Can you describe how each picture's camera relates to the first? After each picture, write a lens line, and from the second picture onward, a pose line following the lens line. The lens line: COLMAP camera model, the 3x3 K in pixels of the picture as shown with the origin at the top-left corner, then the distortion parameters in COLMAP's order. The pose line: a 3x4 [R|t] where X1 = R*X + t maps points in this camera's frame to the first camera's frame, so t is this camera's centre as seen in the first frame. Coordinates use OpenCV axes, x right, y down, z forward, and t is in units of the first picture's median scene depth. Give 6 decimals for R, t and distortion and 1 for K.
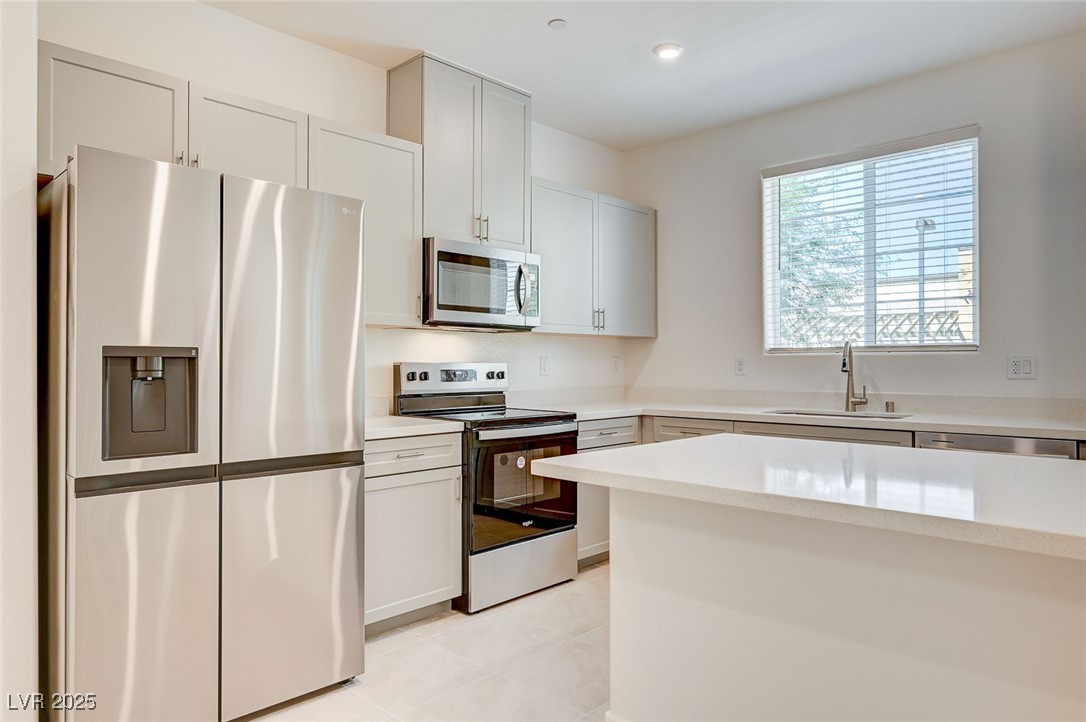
lens RADIAL K [[696.3, 0, 544.6], [0, 696.3, 358.9], [0, 0, 1]] dist [0.007172, 0.004613]
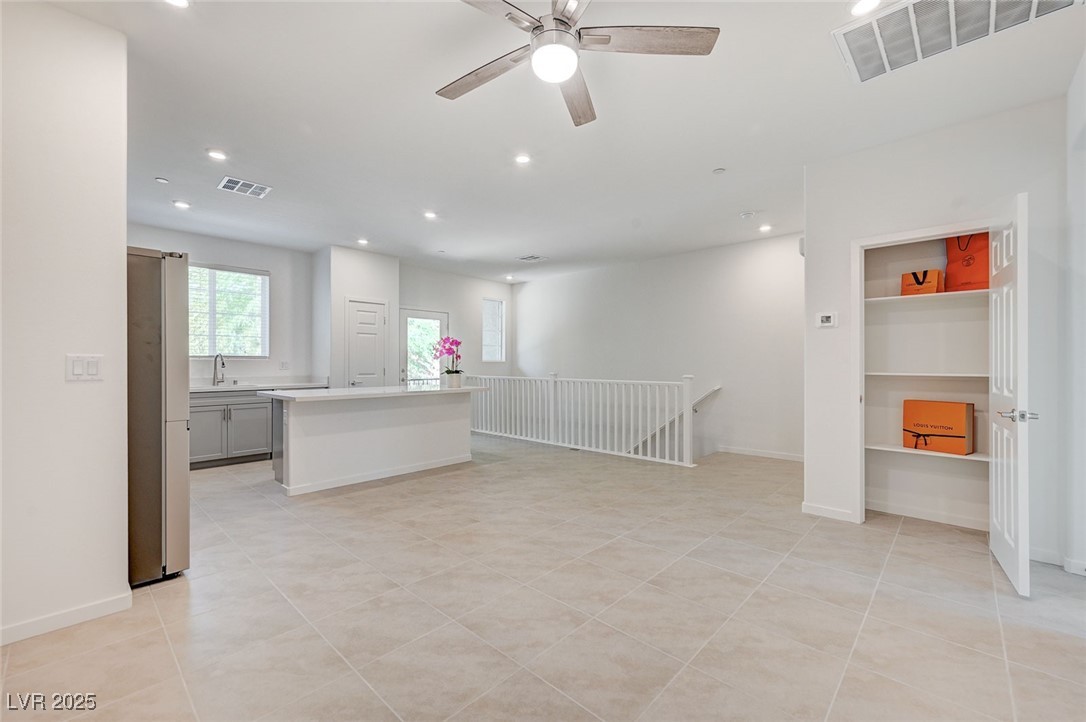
lens RADIAL K [[440.2, 0, 547.7], [0, 440.2, 364.2], [0, 0, 1]] dist [-0.001935, 0.000780]
pose [[-0.011008, -0.000633, 0.999939, -1.044414], [-0.004489, 0.999990, 0.000584, 0.002637], [-0.999929, -0.004482, -0.011010, -0.016484]]
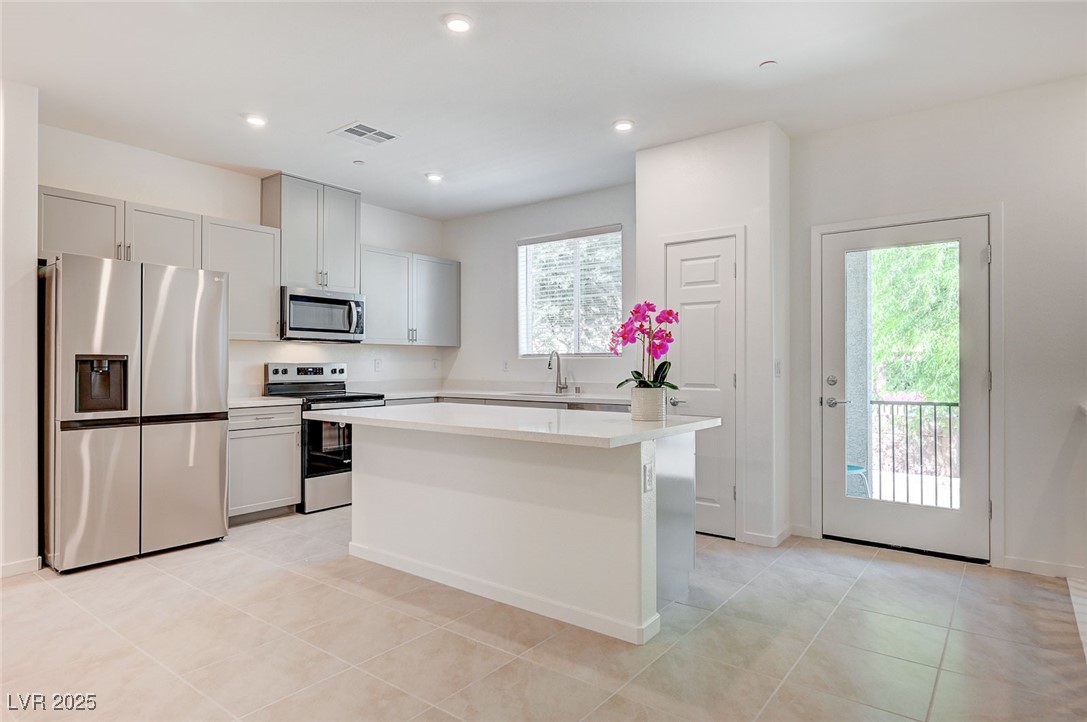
lens RADIAL K [[616.0, 0, 543.4], [0, 616.0, 363.3], [0, 0, 1]] dist [-0.003595, -0.000688]
pose [[0.994654, 0.001301, 0.103253, 0.282893], [-0.001867, 0.999984, 0.005381, -0.002791], [-0.103244, -0.005545, 0.994641, -0.484683]]
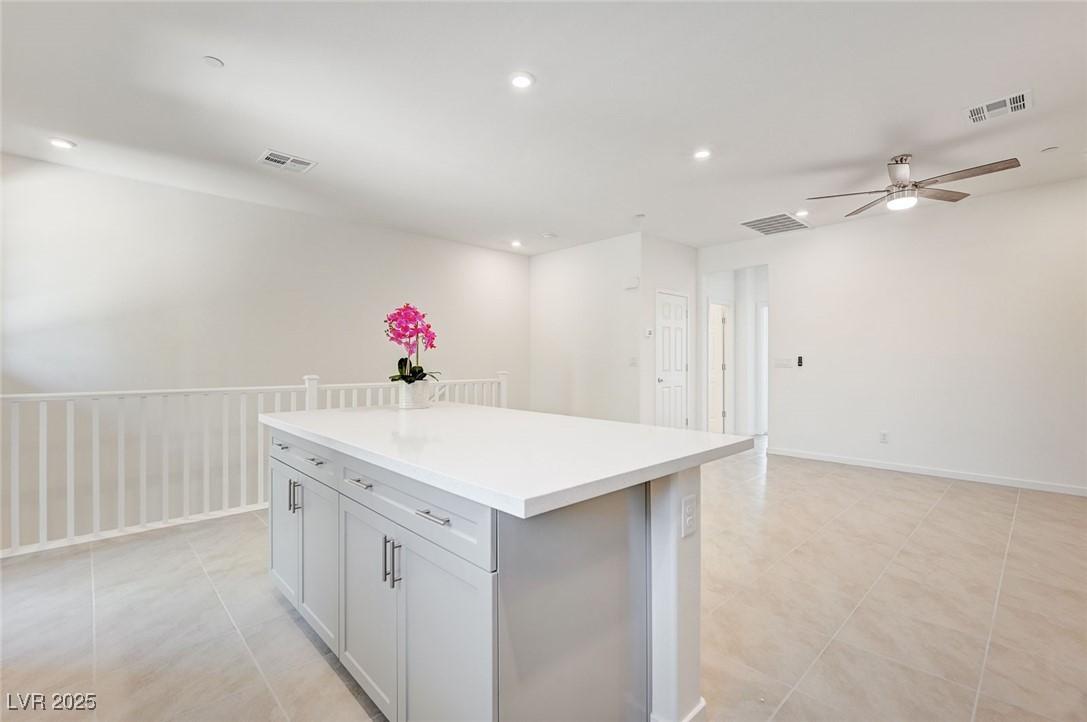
lens RADIAL K [[476.5, 0, 540.7], [0, 476.5, 361.0], [0, 0, 1]] dist [0.000629, 0.000058]
pose [[-0.998437, 0.002023, 0.055847, 0.184325], [0.001947, 0.999997, -0.001419, 0.004893], [-0.055850, -0.001308, -0.998438, 1.052990]]
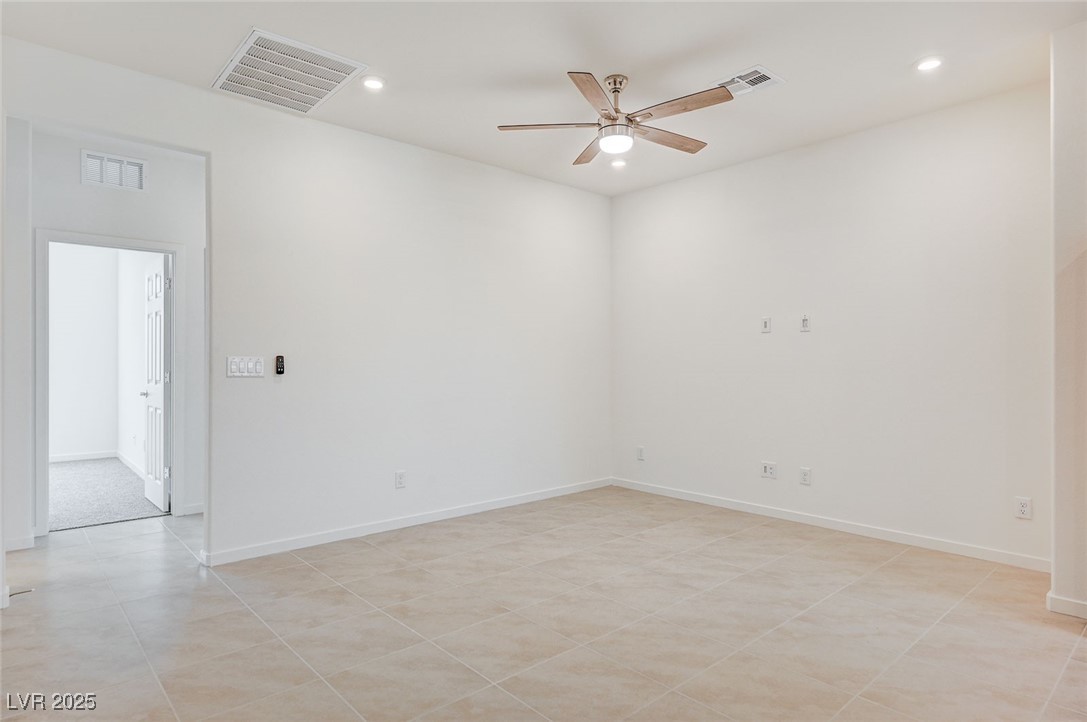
lens RADIAL K [[616.0, 0, 541.9], [0, 616.0, 365.5], [0, 0, 1]] dist [-0.003595, -0.000688]
pose [[-0.089769, 0.008090, -0.995930, 0.418769], [0.004241, 0.999961, 0.007740, 0.000160], [0.995954, -0.003529, -0.089799, -0.058589]]
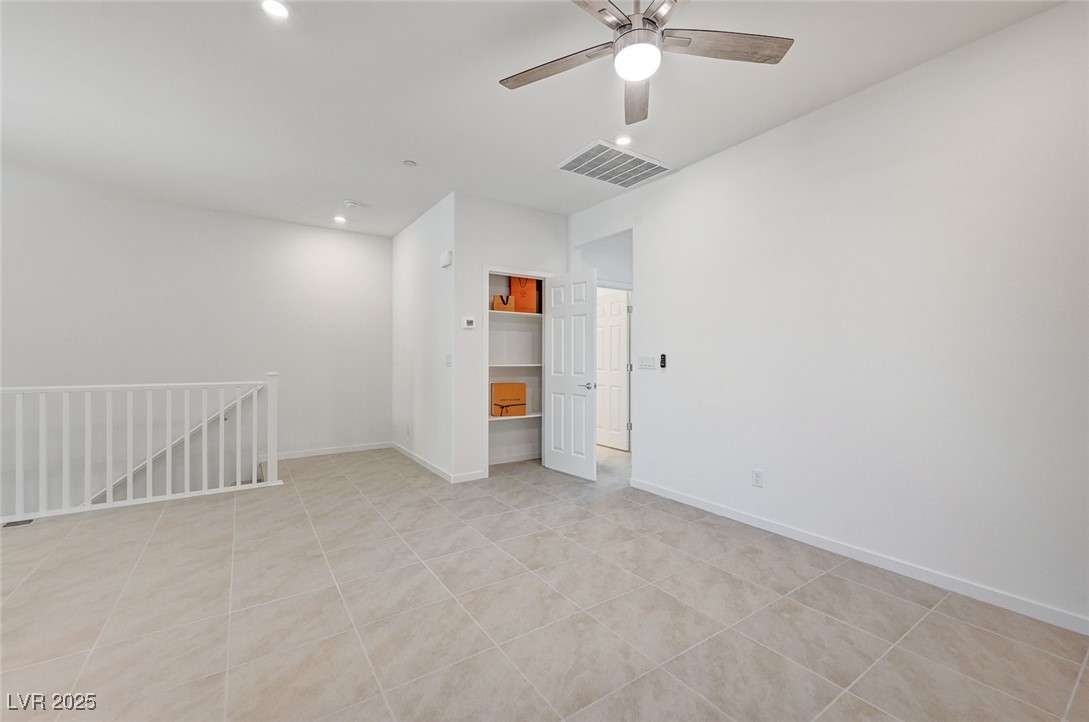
lens RADIAL K [[441.4, 0, 538.6], [0, 441.4, 360.0], [0, 0, 1]] dist [-0.001935, 0.000780]
pose [[-0.974985, -0.001978, 0.222262, -0.546649], [-0.002012, 0.999998, 0.000073, 0.004013], [-0.222261, -0.000376, -0.974987, 0.491531]]
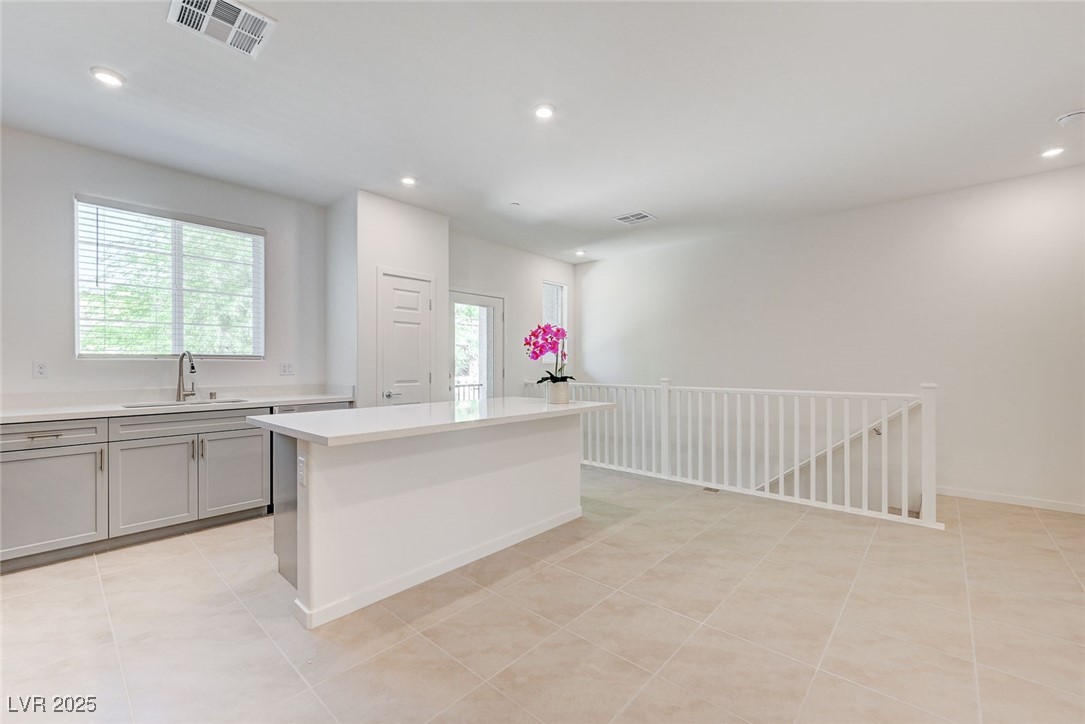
lens RADIAL K [[440.7, 0, 544.8], [0, 440.7, 366.0], [0, 0, 1]] dist [-0.001317, 0.000070]
pose [[-0.022189, 0.001825, 0.999752, -0.503365], [-0.002769, 0.999994, -0.001887, 0.005062], [-0.999750, -0.002810, -0.022184, 0.331962]]
